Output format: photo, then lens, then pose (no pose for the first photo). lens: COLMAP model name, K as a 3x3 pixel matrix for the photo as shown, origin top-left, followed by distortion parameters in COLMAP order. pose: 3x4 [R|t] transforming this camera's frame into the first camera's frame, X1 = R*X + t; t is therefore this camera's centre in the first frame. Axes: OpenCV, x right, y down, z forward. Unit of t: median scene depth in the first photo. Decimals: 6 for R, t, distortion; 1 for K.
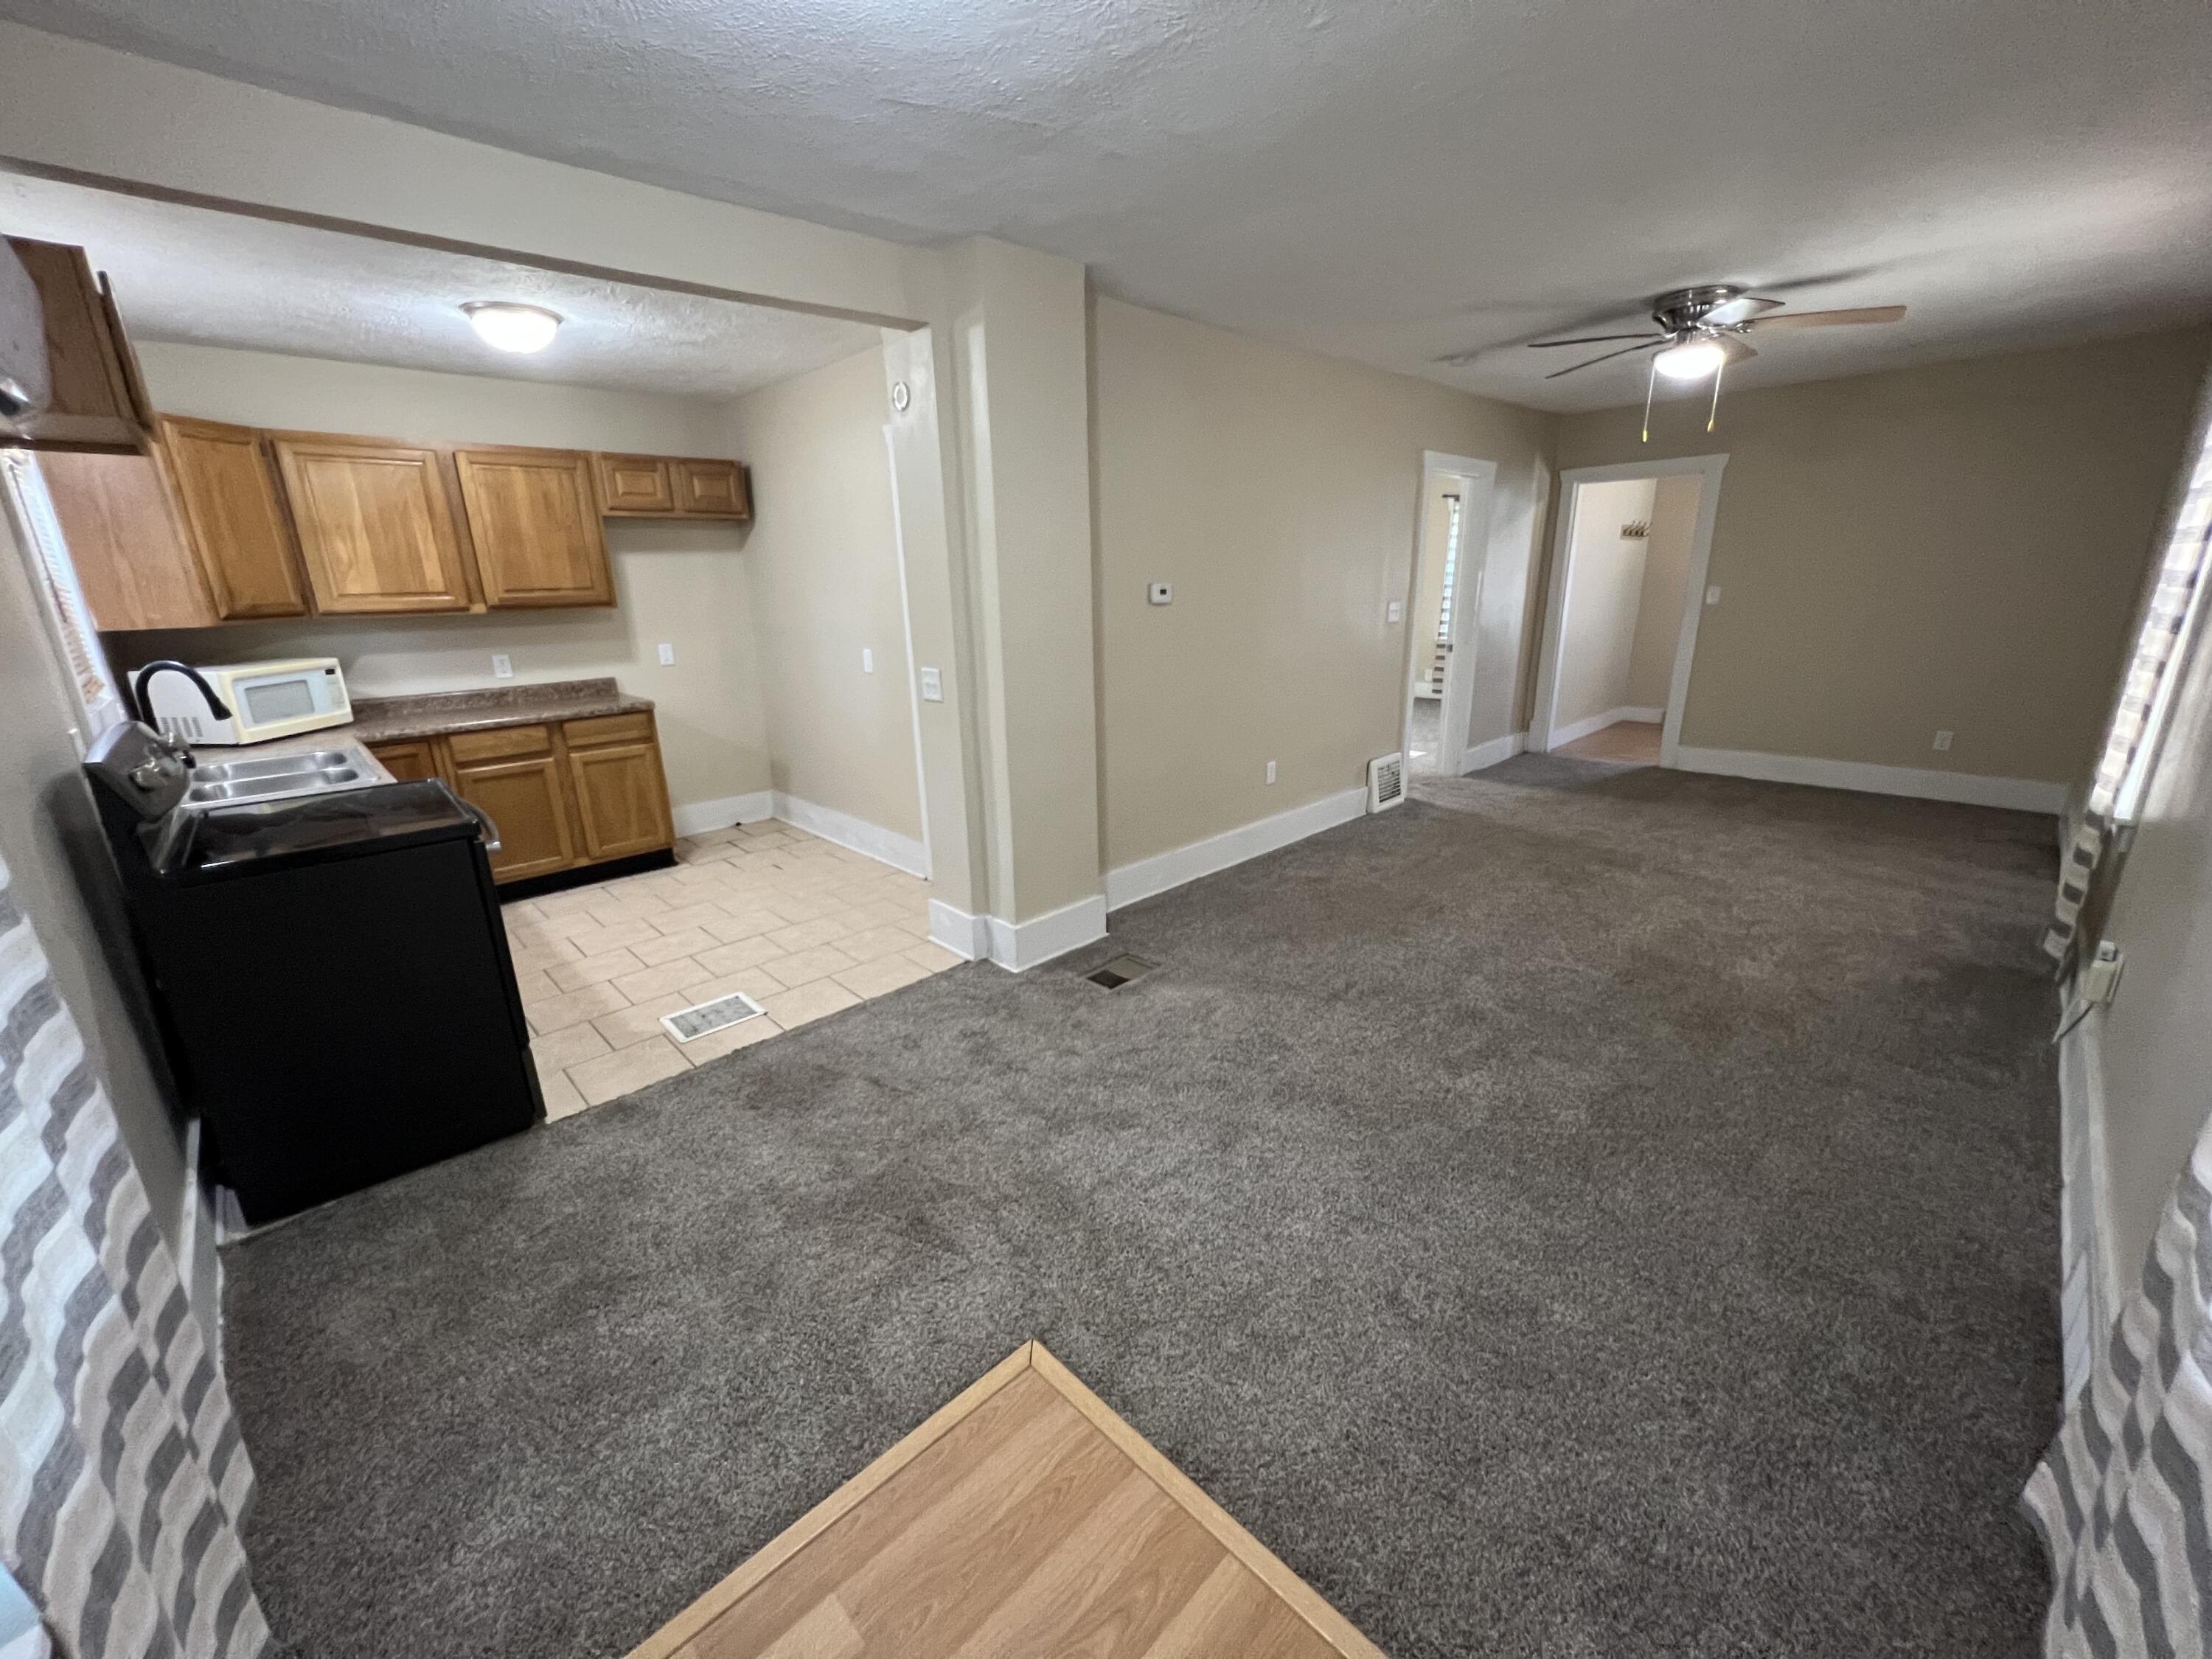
lens RADIAL K [[880.6, 0, 1108.5], [0, 880.6, 838.3], [0, 0, 1]] dist [-0.004598, 0.000787]
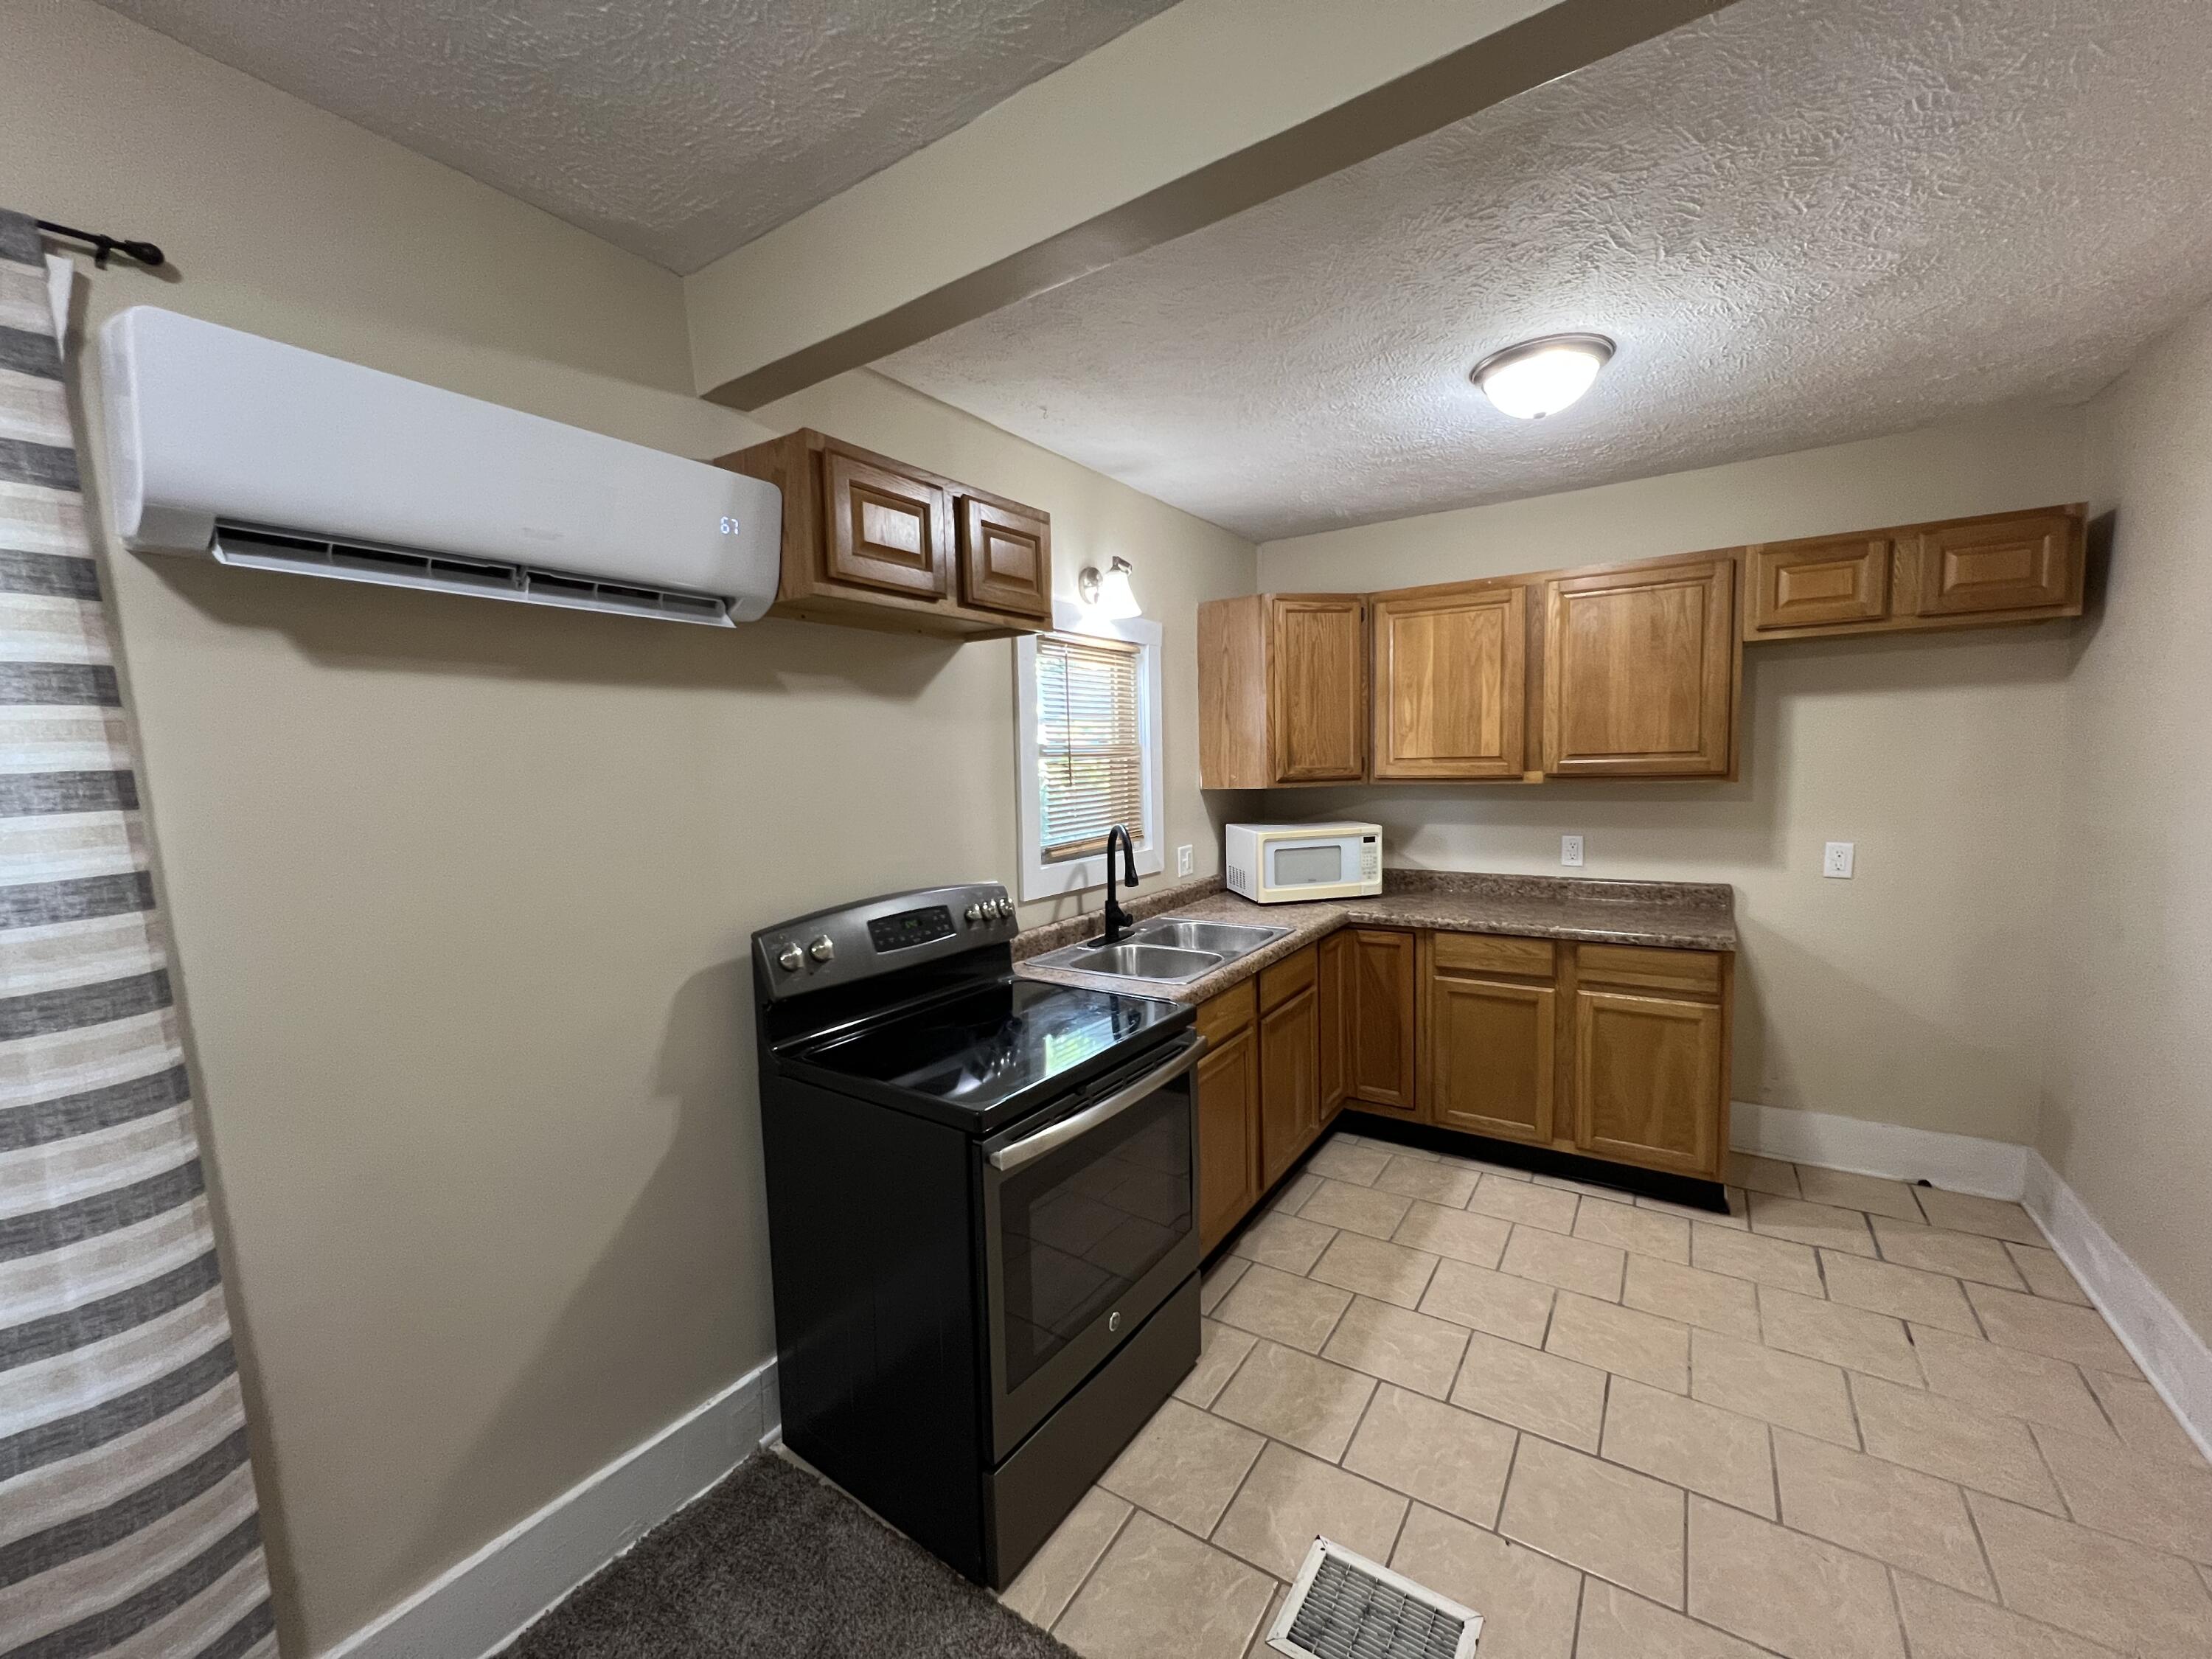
lens RADIAL K [[880.6, 0, 1109.1], [0, 880.6, 832.5], [0, 0, 1]] dist [-0.004598, 0.000787]
pose [[0.208281, 0.096434, -0.973304, -0.041184], [-0.260728, 0.964592, 0.039776, -0.146177], [0.942677, 0.245483, 0.226049, 0.478888]]
